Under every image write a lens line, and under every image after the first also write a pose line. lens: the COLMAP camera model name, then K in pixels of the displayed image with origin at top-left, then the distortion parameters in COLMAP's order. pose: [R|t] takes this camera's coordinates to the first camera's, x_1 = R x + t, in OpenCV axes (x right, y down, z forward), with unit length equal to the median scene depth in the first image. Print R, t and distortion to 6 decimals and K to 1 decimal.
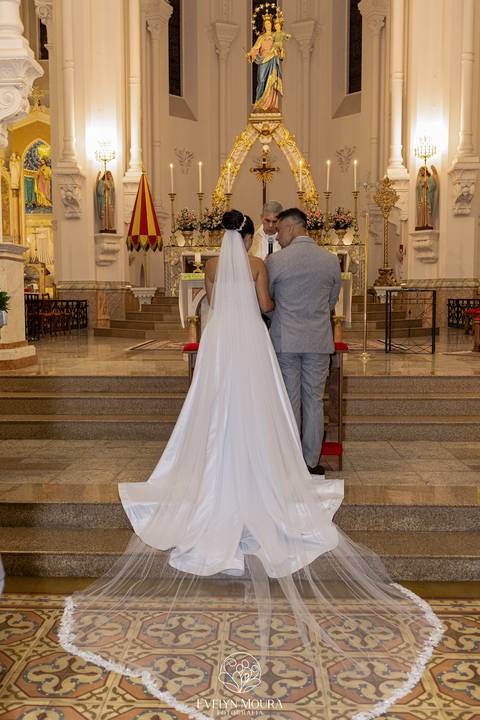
lens RADIAL K [[777.0, 0, 220.3], [0, 777.0, 371.7], [0, 0, 1]] dist [0.029704, 0.000000]
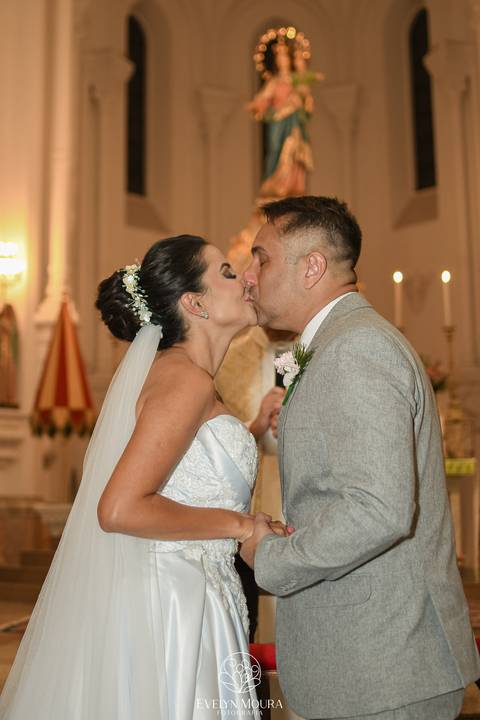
lens RADIAL K [[1144.3, 0, 236.8], [0, 1144.3, 364.1], [0, 0, 1]] dist [0.008780, 0.000000]
pose [[0.999906, -0.007261, 0.011659, 0.013548], [0.009814, 0.971559, -0.236594, -0.015068], [-0.009610, 0.236686, 0.971539, 0.208397]]
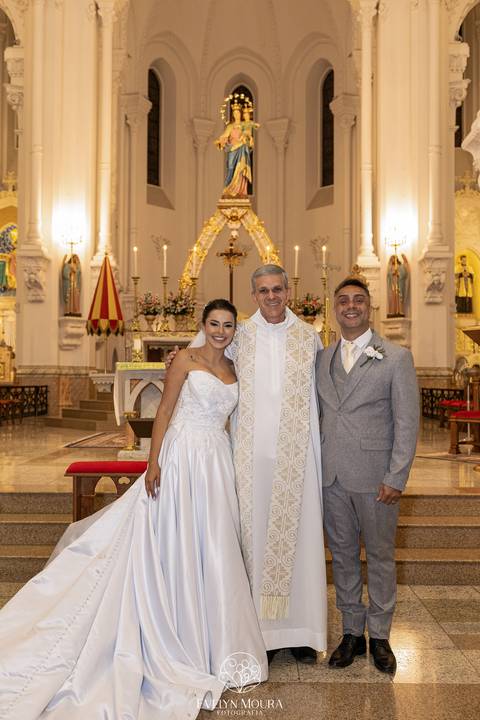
lens RADIAL K [[713.0, 0, 245.0], [0, 713.0, 360.1], [0, 0, 1]] dist [0.030719, 0.000000]
pose [[0.999248, 0.009979, 0.037457, 0.039602], [-0.005492, 0.992997, -0.118015, -0.022345], [-0.038373, 0.117720, 0.992305, 0.124565]]
